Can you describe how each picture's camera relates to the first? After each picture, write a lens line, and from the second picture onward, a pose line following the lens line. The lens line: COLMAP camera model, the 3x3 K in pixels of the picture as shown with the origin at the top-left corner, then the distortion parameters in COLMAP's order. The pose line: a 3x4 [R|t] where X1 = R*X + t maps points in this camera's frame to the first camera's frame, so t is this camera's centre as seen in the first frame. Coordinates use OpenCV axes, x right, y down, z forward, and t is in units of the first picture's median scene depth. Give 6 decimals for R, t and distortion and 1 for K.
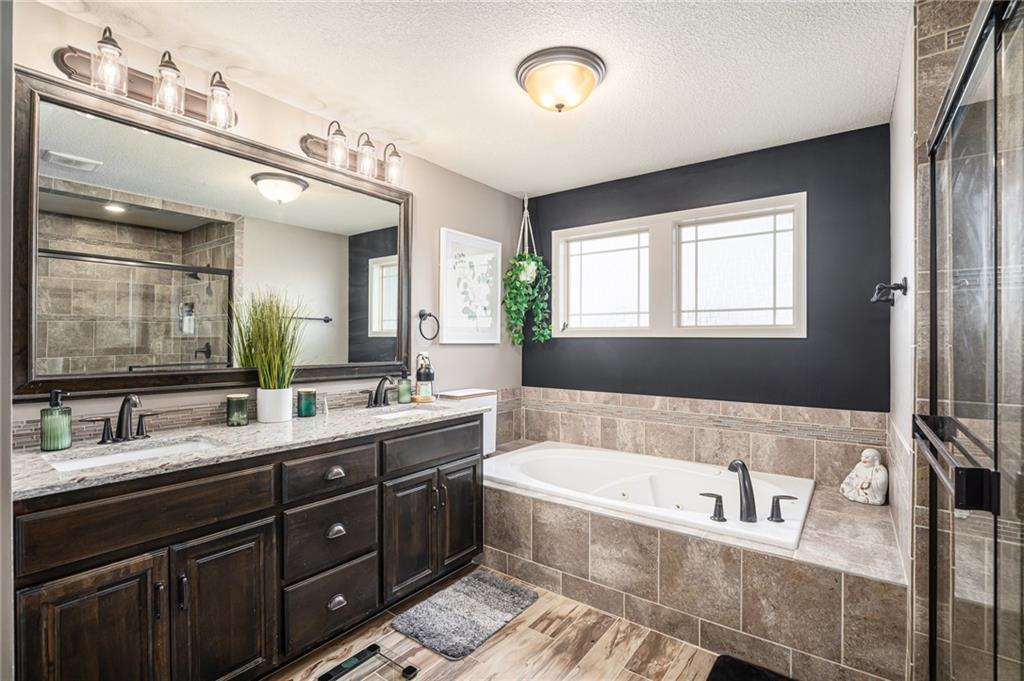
lens RADIAL K [[462.9, 0, 513.4], [0, 462.9, 338.7], [0, 0, 1]] dist [-0.024866, 0.000338]
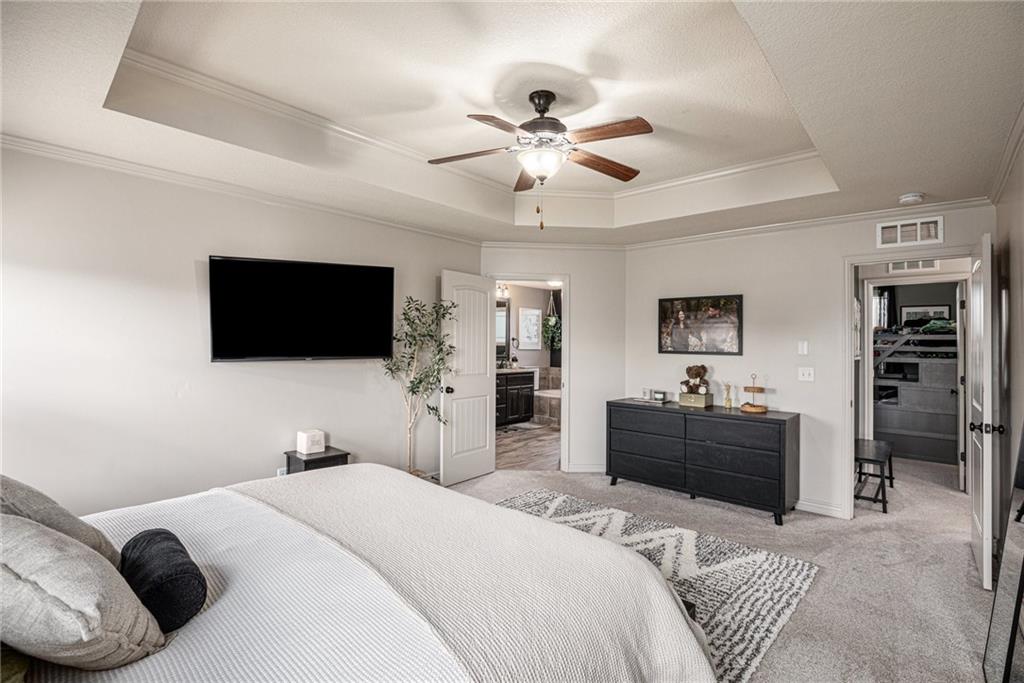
lens RADIAL K [[462.9, 0, 513.1], [0, 462.9, 343.0], [0, 0, 1]] dist [-0.024866, 0.000338]
pose [[0.994403, 0.006364, -0.105458, 0.090035], [-0.007200, 0.999946, -0.007554, -0.005114], [0.105404, 0.008271, 0.994395, -1.584983]]
